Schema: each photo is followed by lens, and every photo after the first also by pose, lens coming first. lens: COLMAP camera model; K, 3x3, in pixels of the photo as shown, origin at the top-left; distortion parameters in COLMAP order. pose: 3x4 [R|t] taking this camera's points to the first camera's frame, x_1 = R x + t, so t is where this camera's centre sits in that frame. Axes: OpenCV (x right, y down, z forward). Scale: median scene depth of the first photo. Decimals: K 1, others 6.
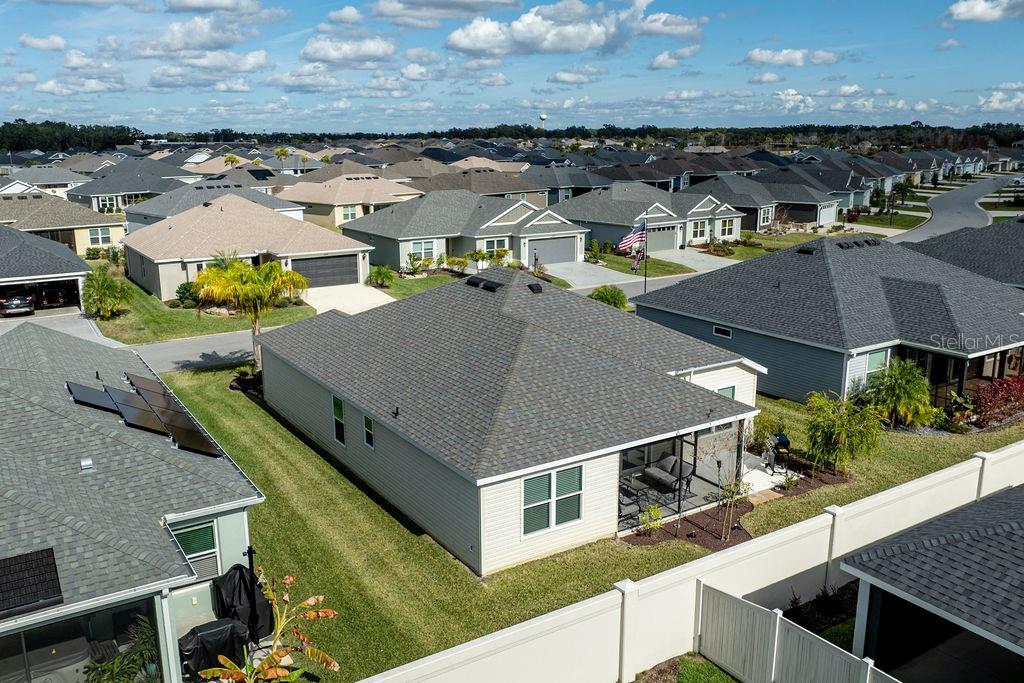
lens RADIAL K [[854.7, 0, 512.0], [0, 854.7, 341.5], [0, 0, 1]] dist [-0.014580, -0.009299]
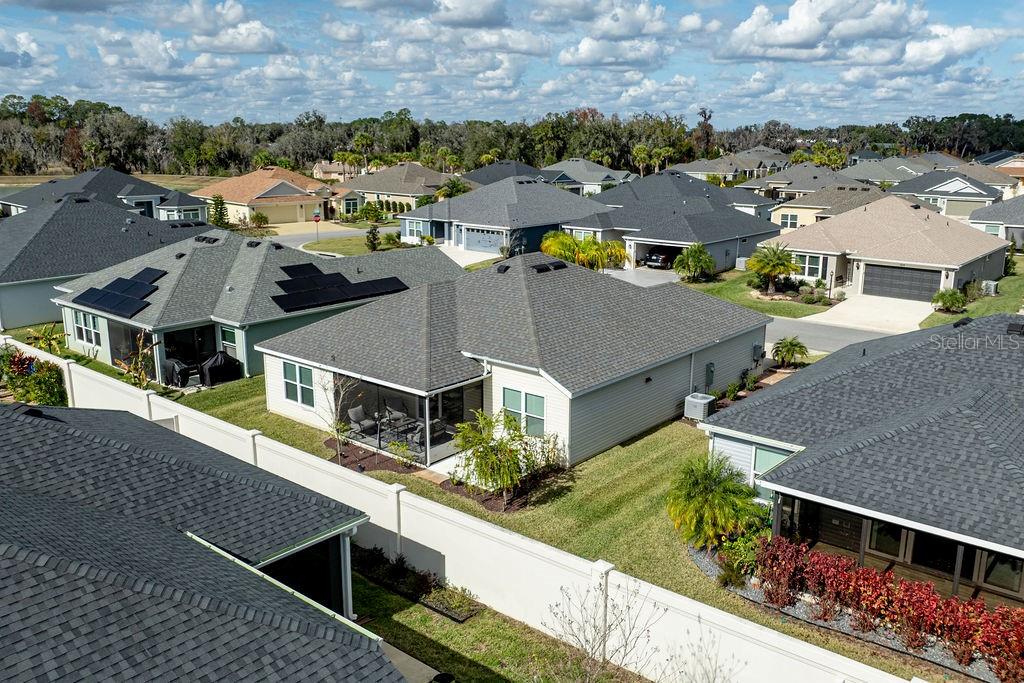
lens RADIAL K [[854.7, 0, 512.0], [0, 854.7, 341.5], [0, 0, 1]] dist [-0.014580, -0.009299]
pose [[0.324098, 0.236573, -0.915966, 1.435621], [-0.232568, 0.958438, 0.165253, -0.207347], [0.916991, 0.159467, 0.365647, 0.745352]]
